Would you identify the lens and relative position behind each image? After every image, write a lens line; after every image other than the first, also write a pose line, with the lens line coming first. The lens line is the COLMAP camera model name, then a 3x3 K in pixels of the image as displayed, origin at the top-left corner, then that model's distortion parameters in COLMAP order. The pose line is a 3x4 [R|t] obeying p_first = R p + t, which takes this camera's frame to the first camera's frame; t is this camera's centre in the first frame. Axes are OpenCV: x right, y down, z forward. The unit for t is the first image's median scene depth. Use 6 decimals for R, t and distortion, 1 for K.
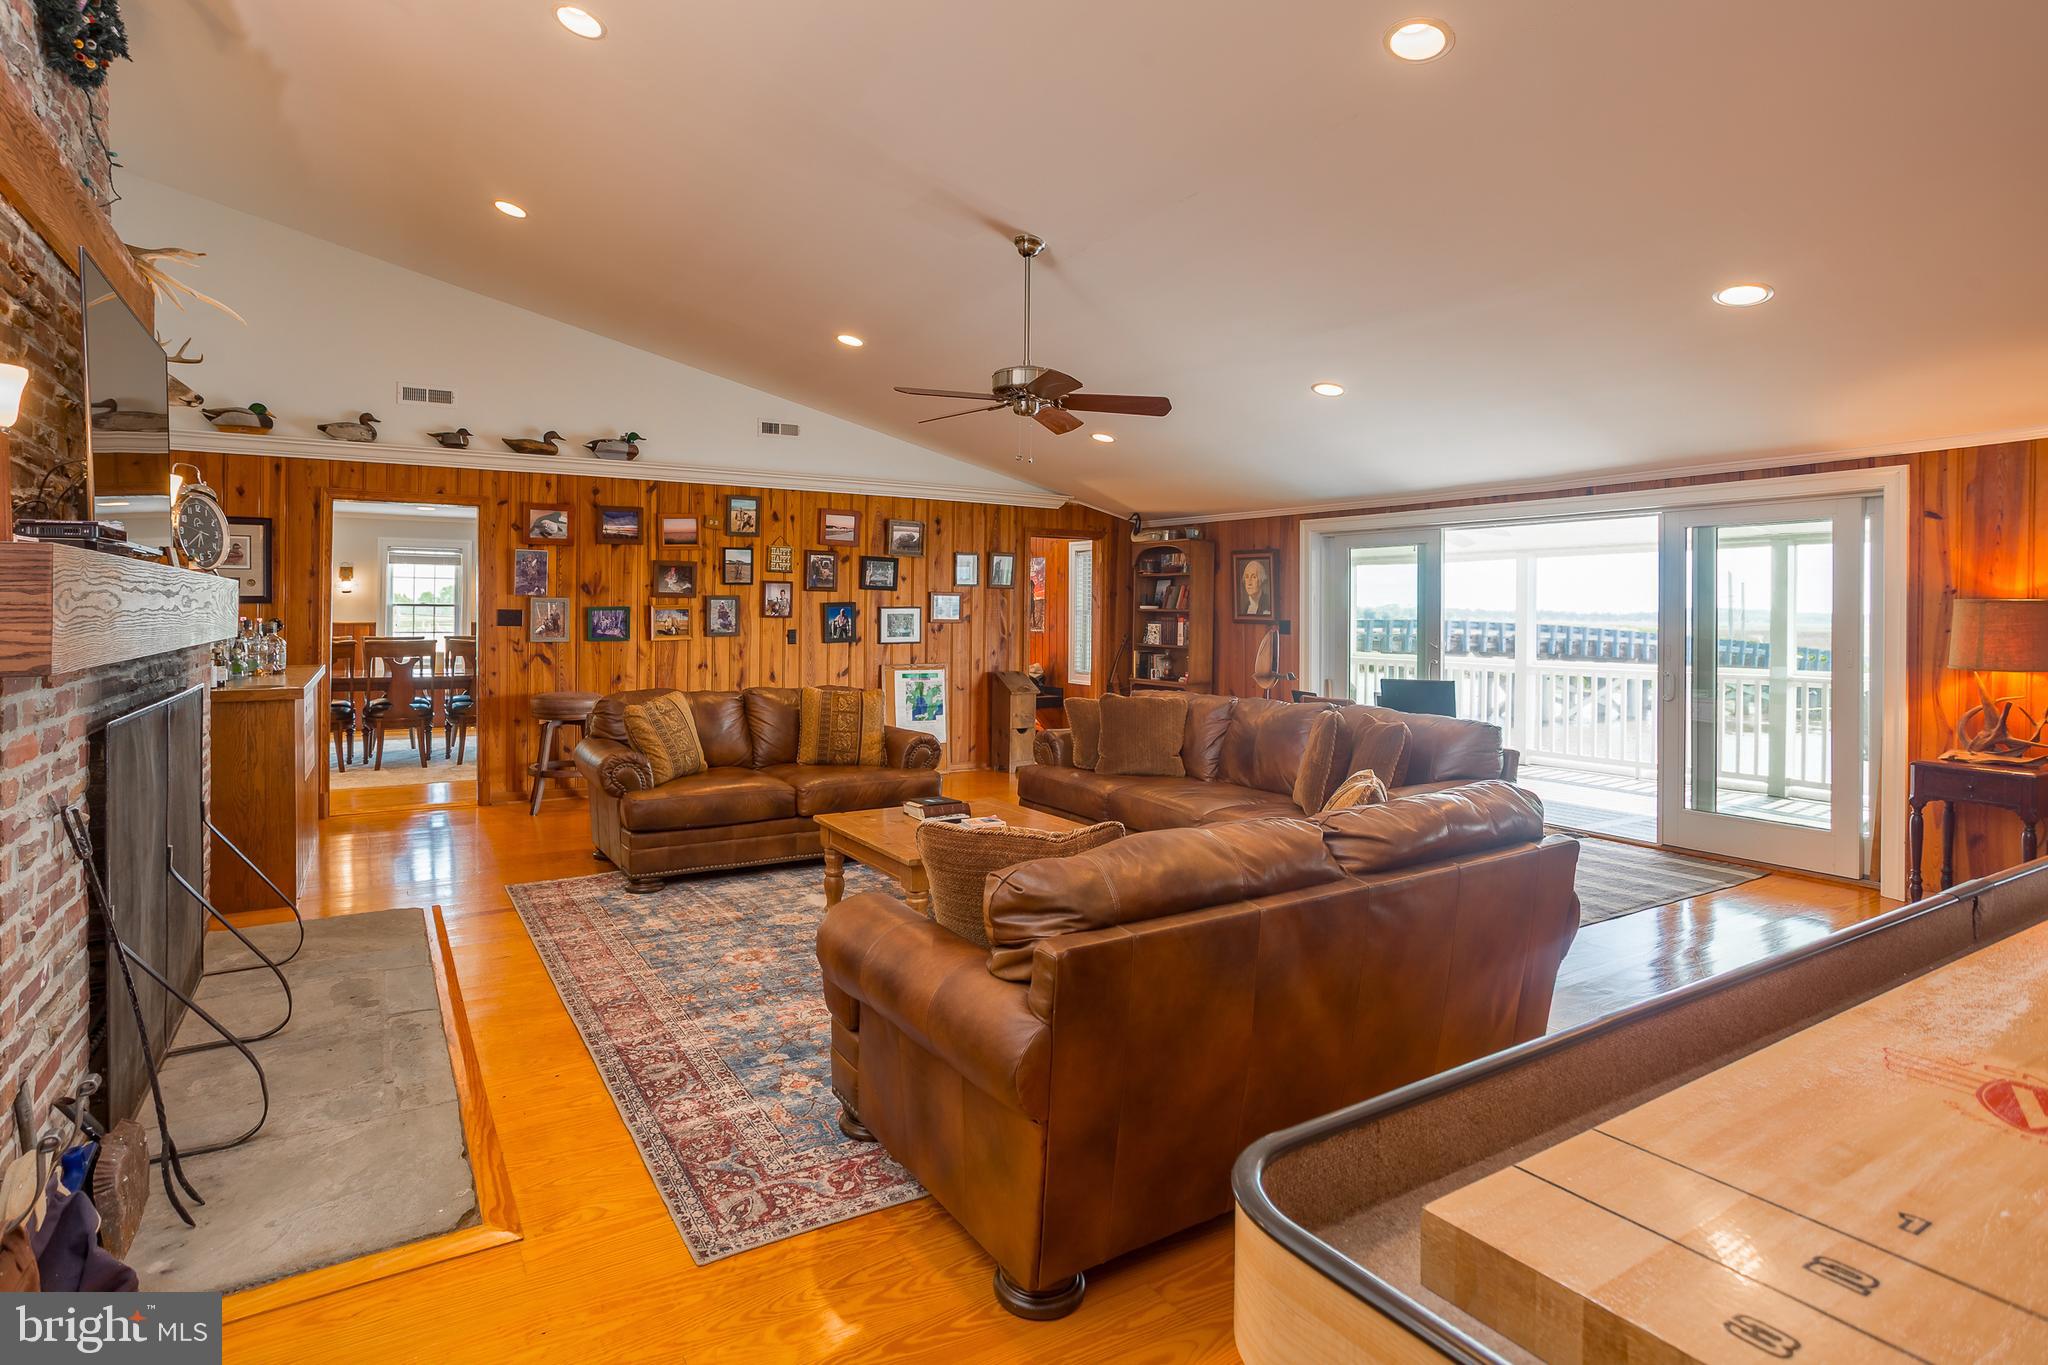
lens RADIAL K [[1030.9, 0, 1020.5], [0, 1030.9, 605.0], [0, 0, 1]] dist [-0.060258, 0.057982]
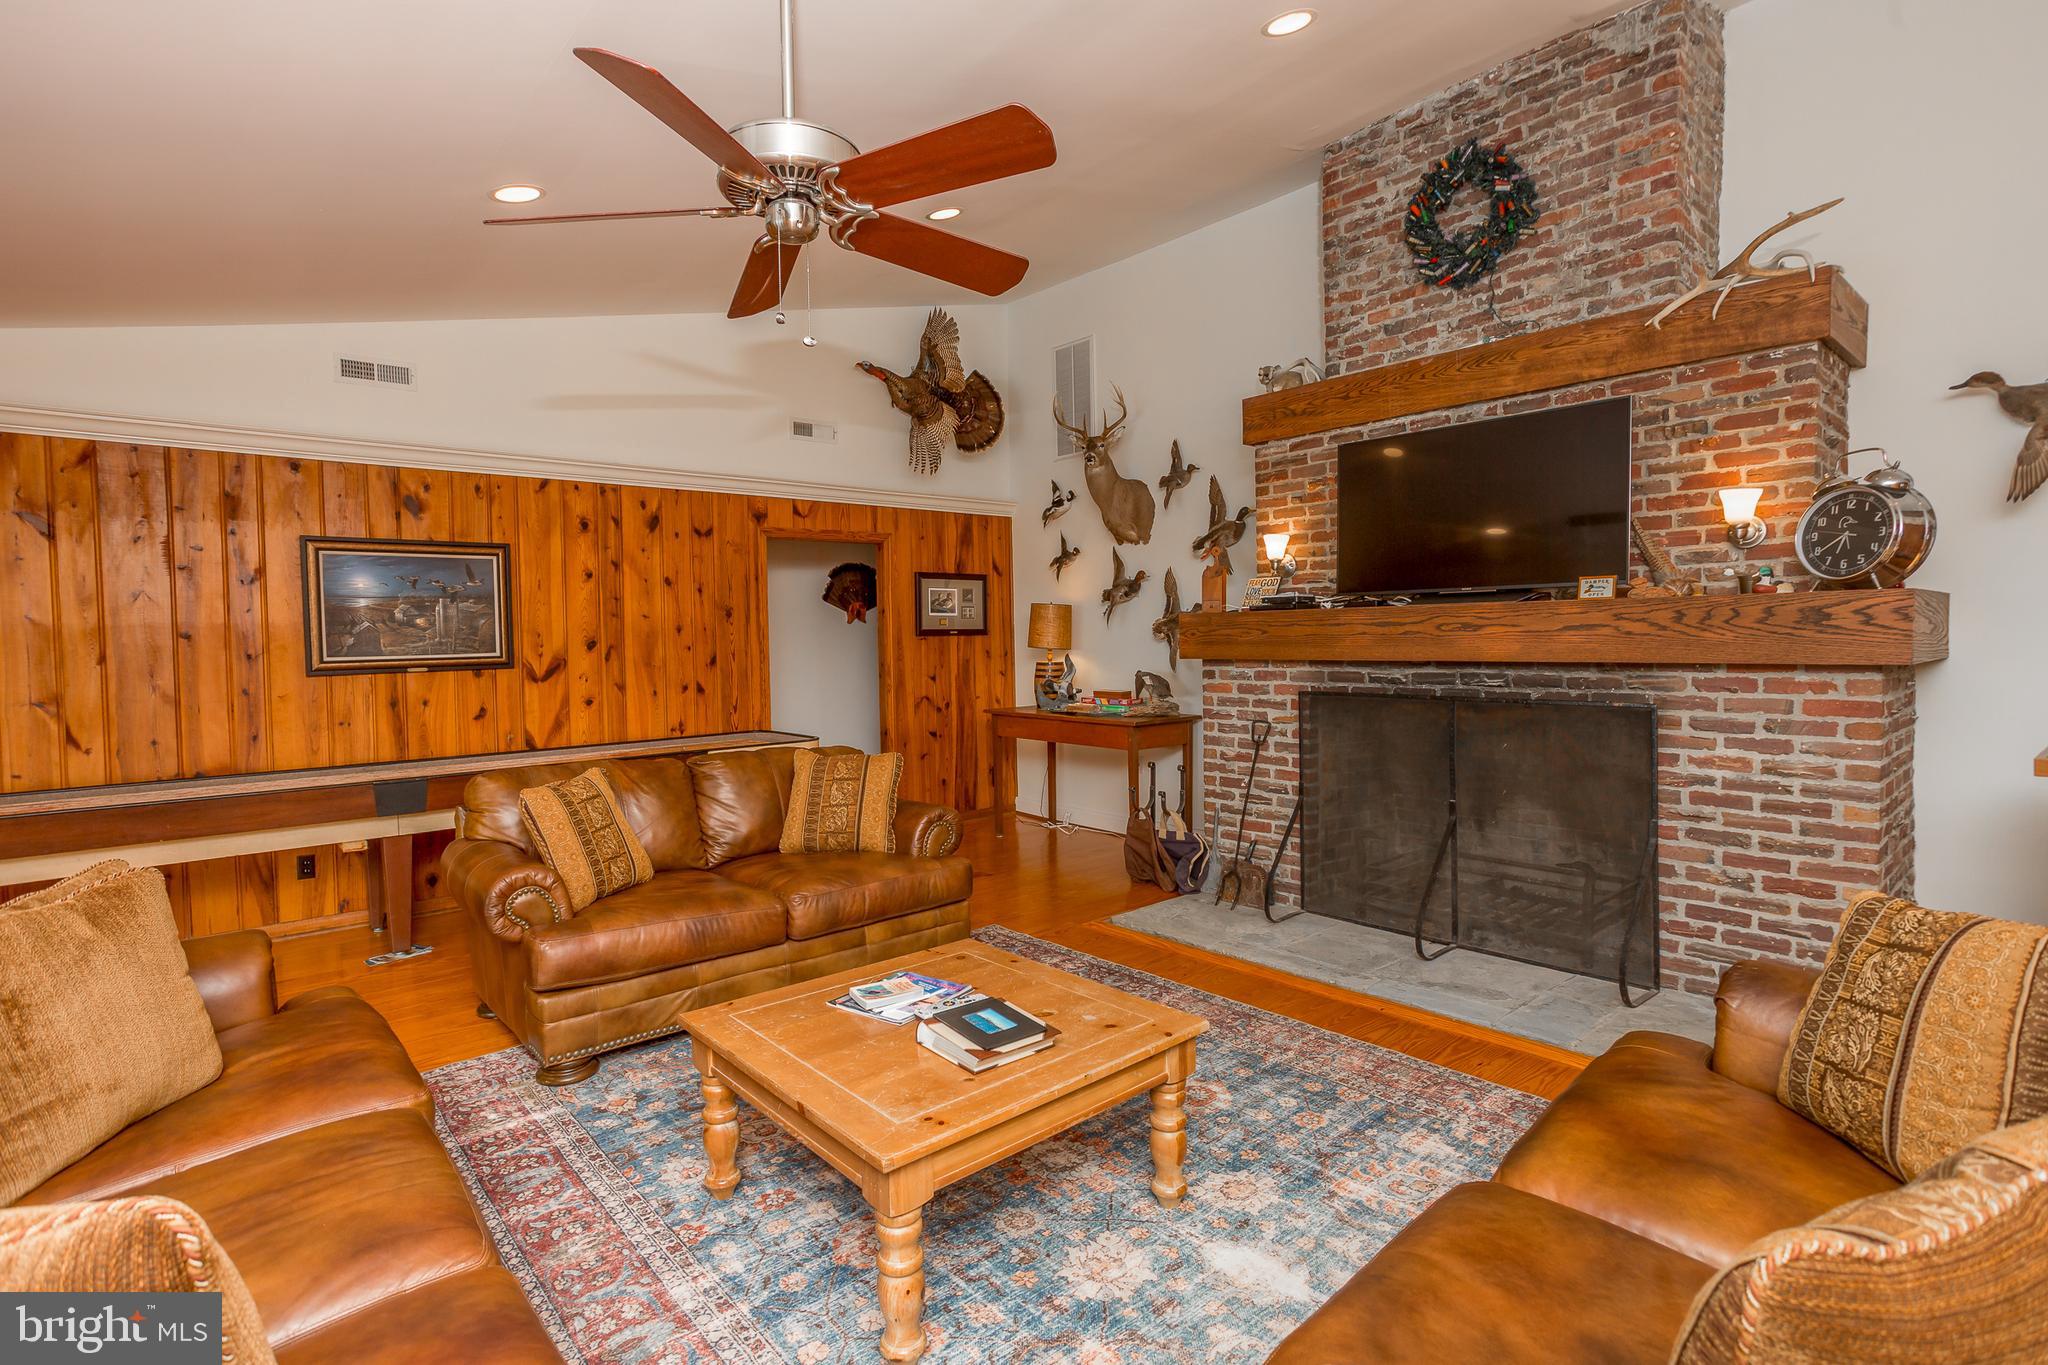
lens RADIAL K [[1012.6, 0, 1022.8], [0, 1012.6, 669.5], [0, 0, 1]] dist [-0.061573, 0.054167]
pose [[-0.990079, 0.018253, -0.139321, -0.021754], [0.014457, 0.999497, 0.028214, 0.002812], [0.139766, 0.025920, -0.989845, 0.926570]]
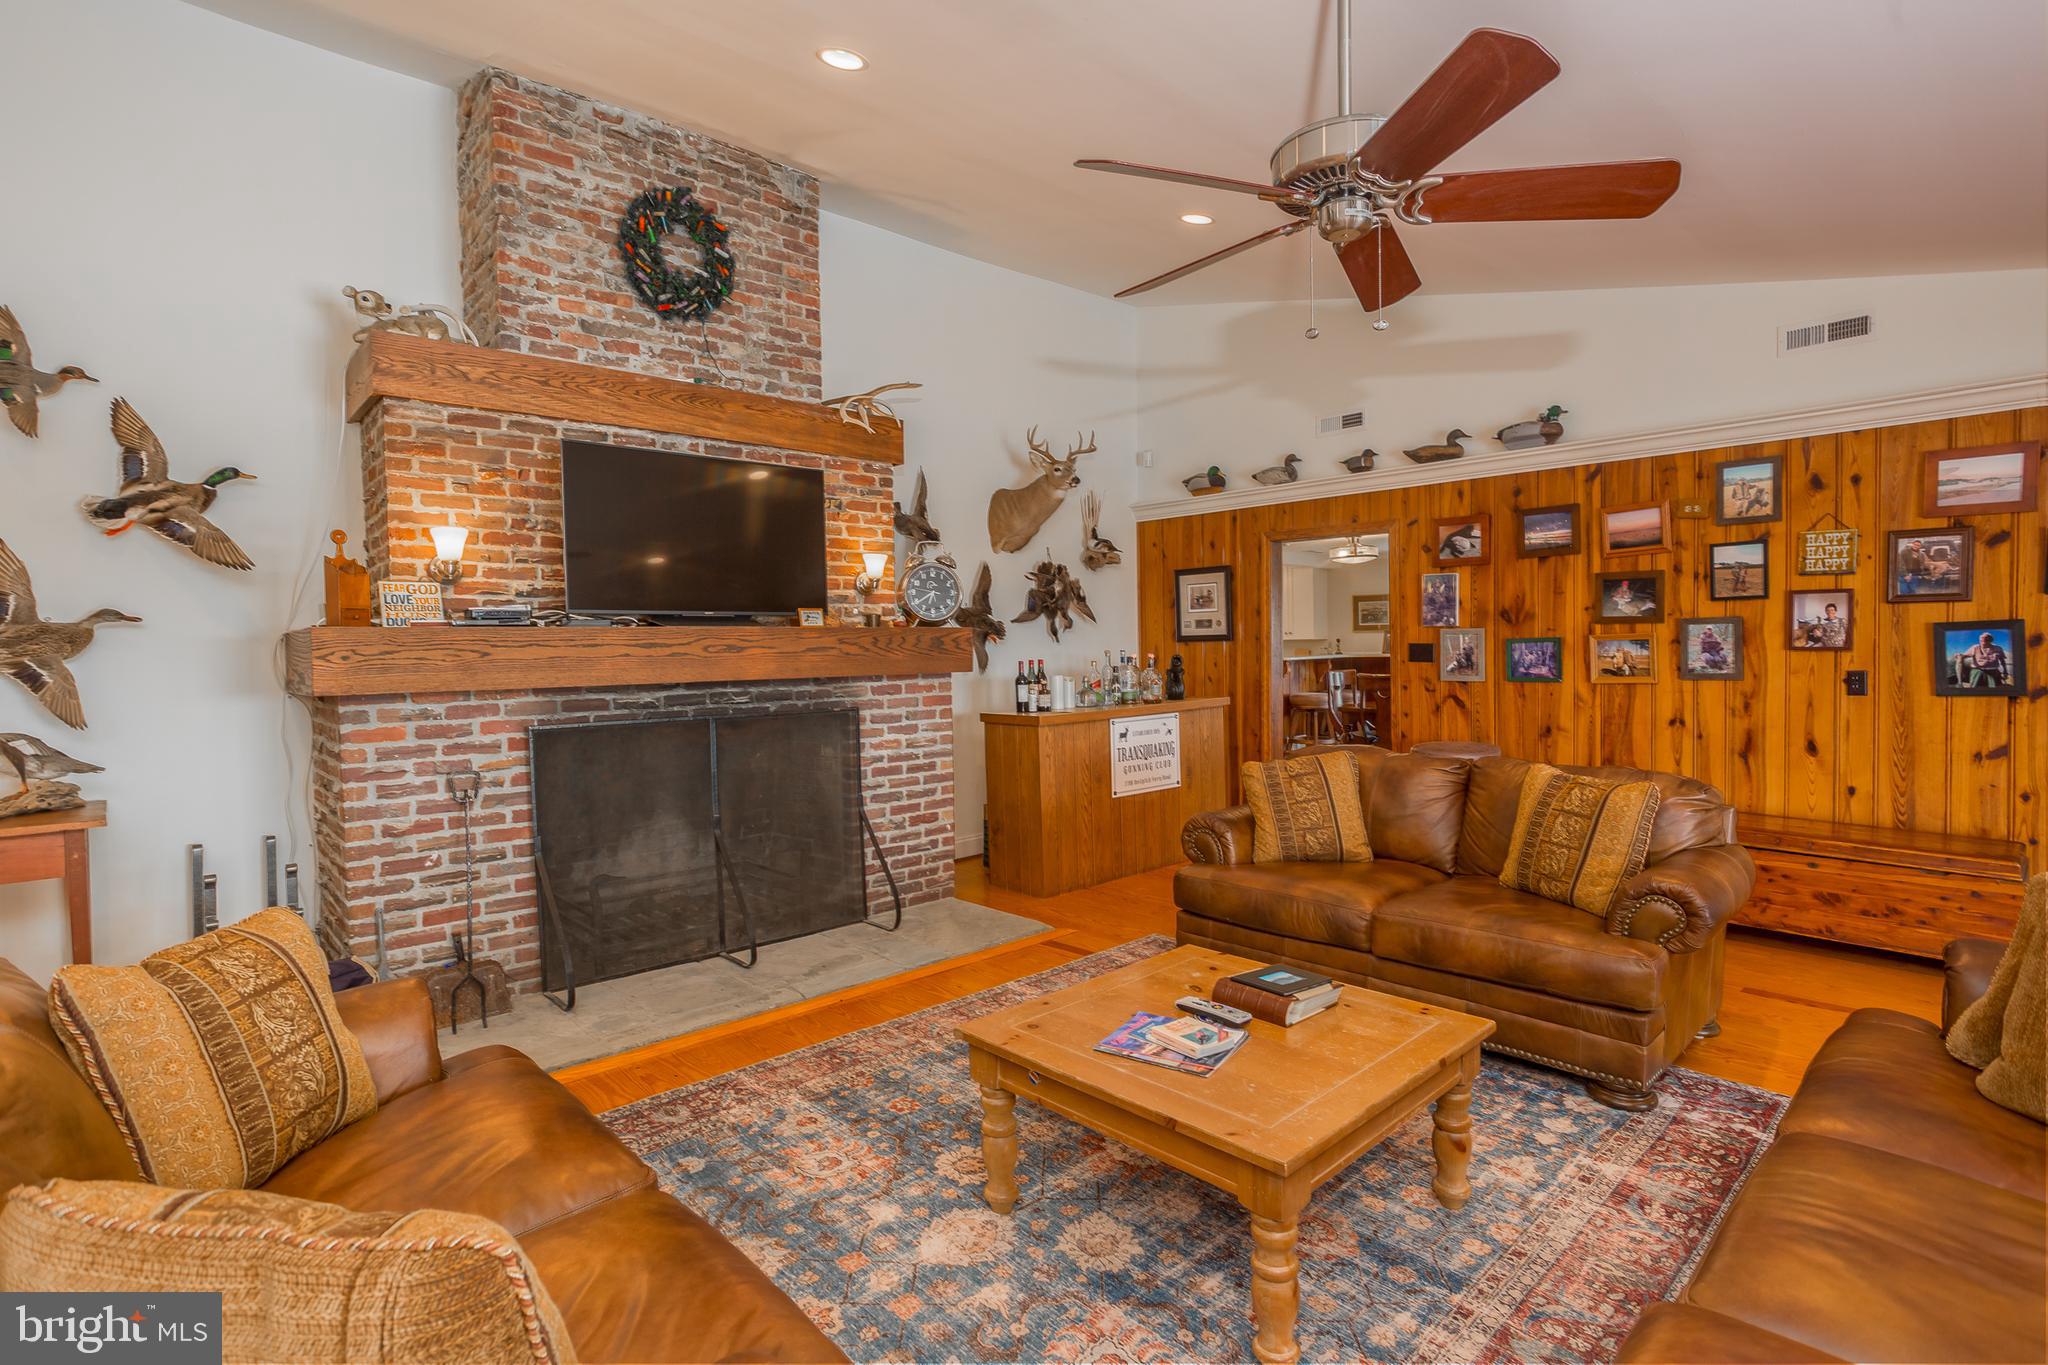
lens RADIAL K [[1012.6, 0, 1022.8], [0, 1012.6, 669.5], [0, 0, 1]] dist [-0.061573, 0.054167]
pose [[0.186919, 0.016524, -0.982236, 0.272635], [0.020349, 0.999579, 0.020689, 0.002018], [0.982165, -0.023855, 0.186504, 0.472580]]
